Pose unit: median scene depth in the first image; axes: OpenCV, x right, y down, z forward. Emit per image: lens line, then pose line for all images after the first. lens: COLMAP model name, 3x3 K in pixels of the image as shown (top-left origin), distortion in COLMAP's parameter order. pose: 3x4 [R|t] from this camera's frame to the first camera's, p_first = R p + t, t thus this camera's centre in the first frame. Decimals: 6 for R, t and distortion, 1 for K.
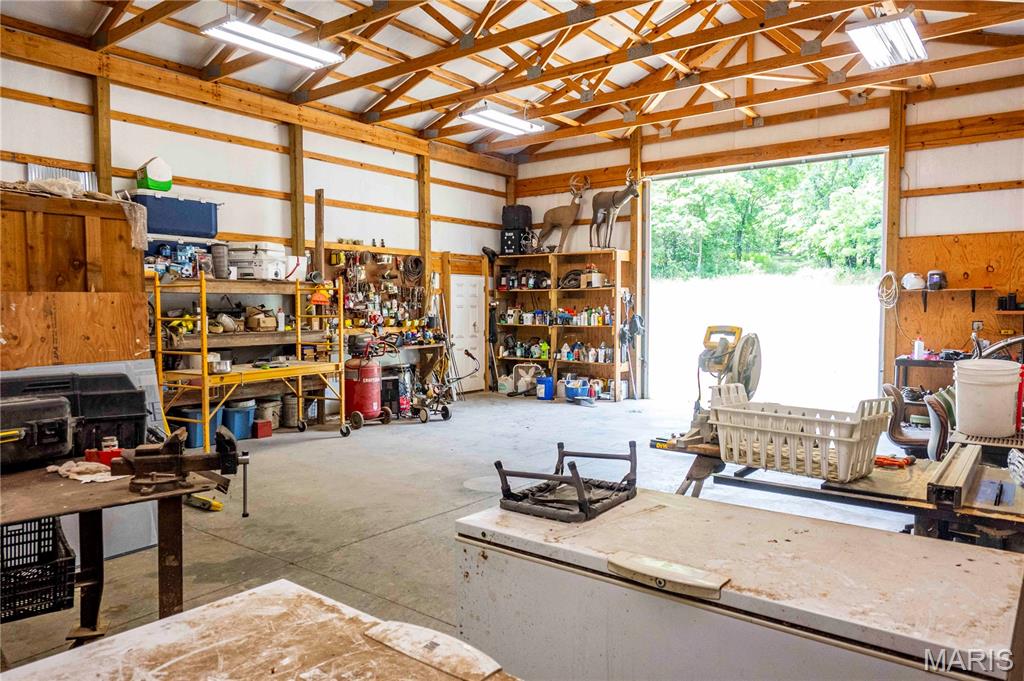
lens RADIAL K [[695.5, 0, 512.0], [0, 695.5, 340.5], [0, 0, 1]] dist [0.001779, 0.000924]
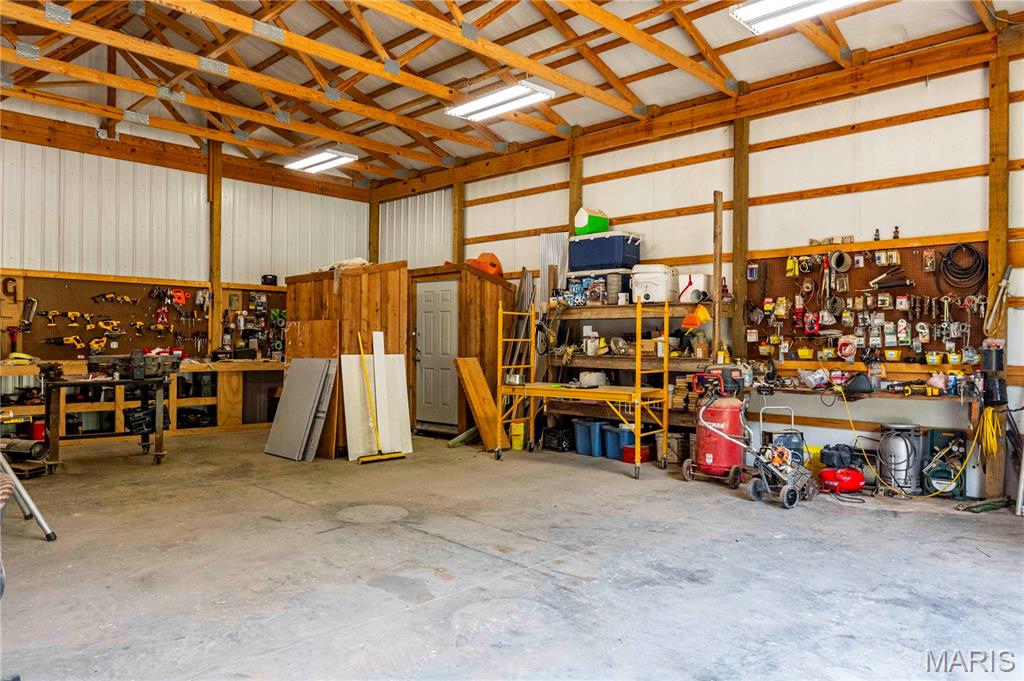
lens RADIAL K [[695.5, 0, 512.0], [0, 695.5, 340.5], [0, 0, 1]] dist [0.001779, 0.000924]
pose [[-0.118464, 0.000050, -0.992958, 0.619384], [-0.057655, 0.998313, 0.006928, -0.030063], [0.991283, 0.058069, -0.118262, 0.906715]]
